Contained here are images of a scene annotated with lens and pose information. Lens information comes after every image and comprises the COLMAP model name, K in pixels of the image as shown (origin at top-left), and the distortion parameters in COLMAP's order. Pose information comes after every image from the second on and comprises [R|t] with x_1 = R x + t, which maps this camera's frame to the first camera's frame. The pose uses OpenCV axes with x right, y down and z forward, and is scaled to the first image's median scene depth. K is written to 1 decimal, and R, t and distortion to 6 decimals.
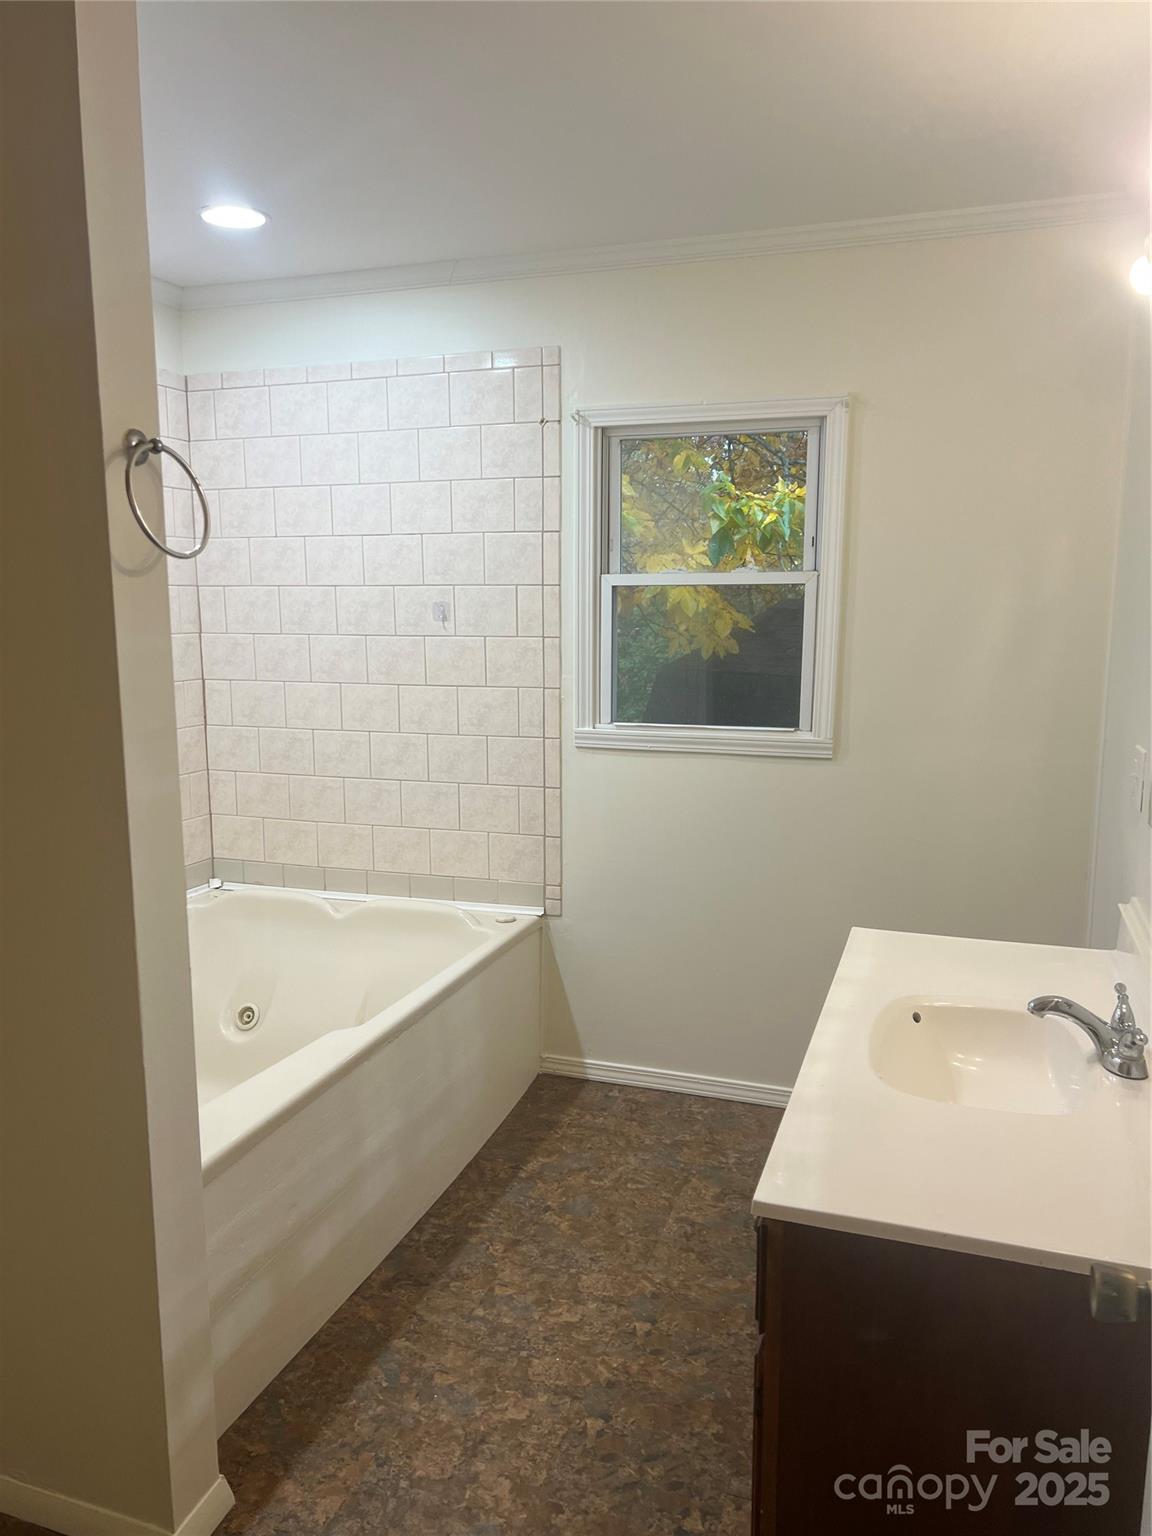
lens RADIAL K [[1172.9, 0, 571.2], [0, 1172.9, 779.7], [0, 0, 1]] dist [0.084628, -0.098601]
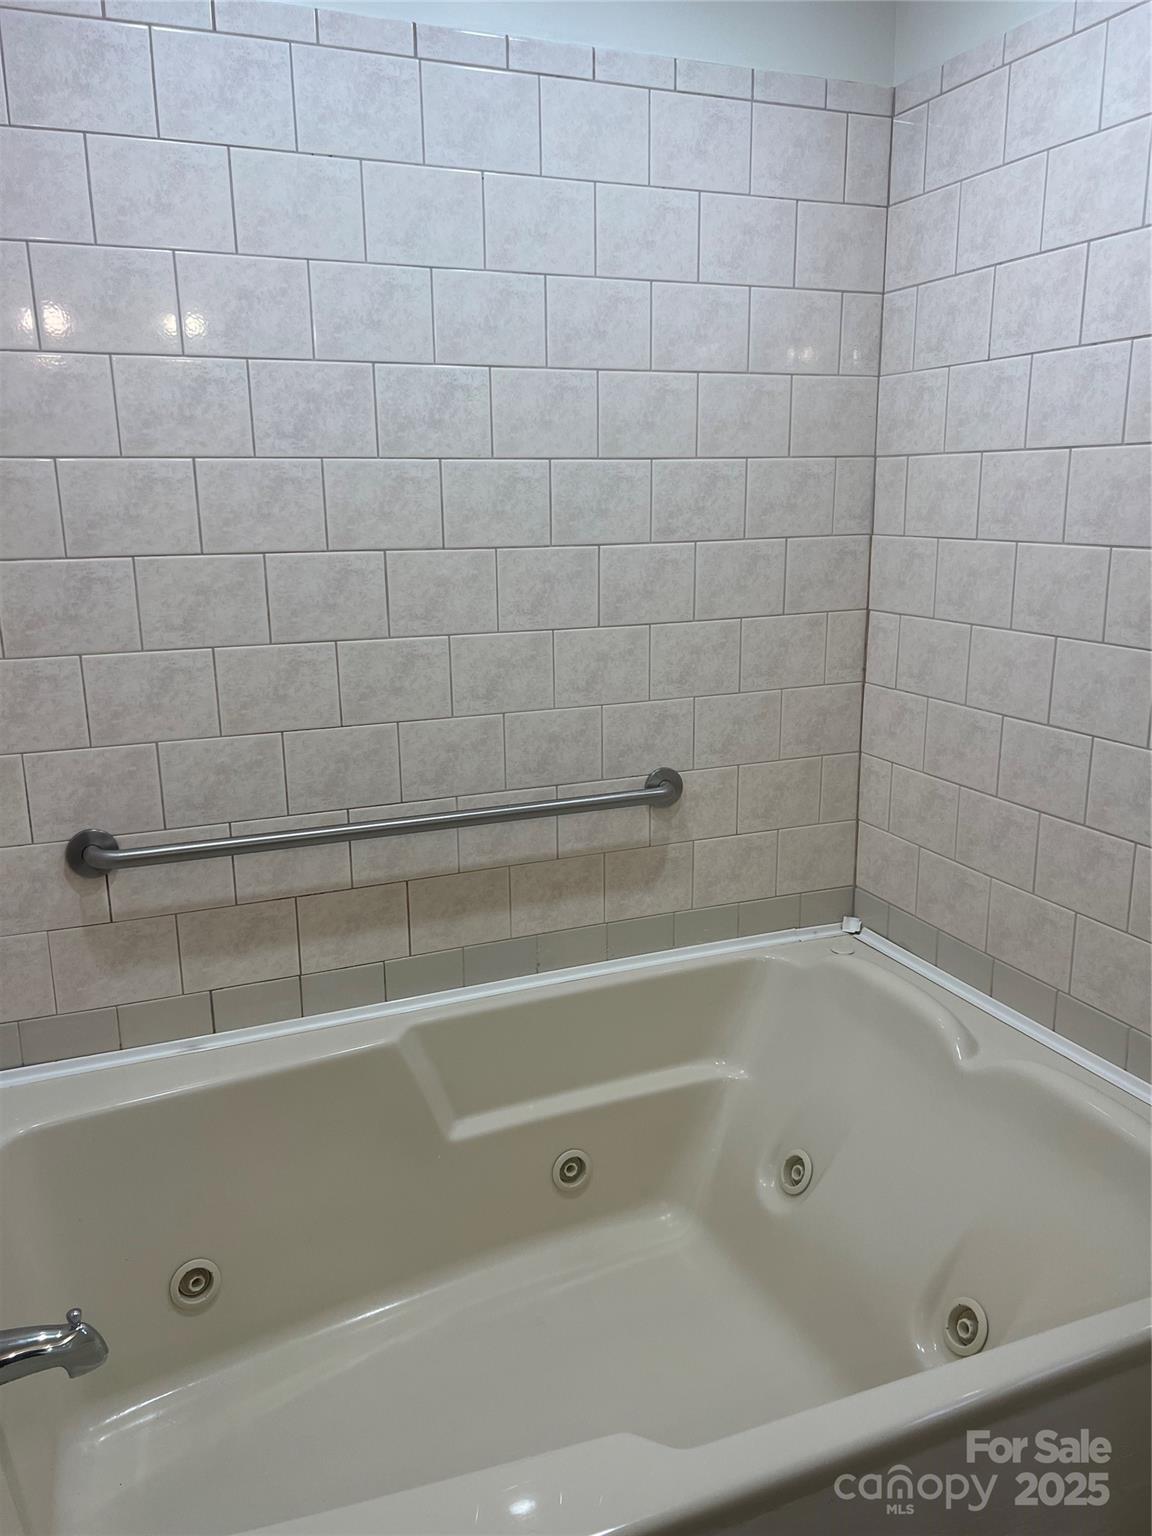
lens RADIAL K [[1172.9, 0, 571.2], [0, 1172.9, 779.7], [0, 0, 1]] dist [0.084628, -0.098601]
pose [[0.670230, 0.174463, -0.721356, 0.053086], [-0.101331, 0.984386, 0.143929, -0.074074], [0.735203, -0.023370, 0.677444, 0.483400]]
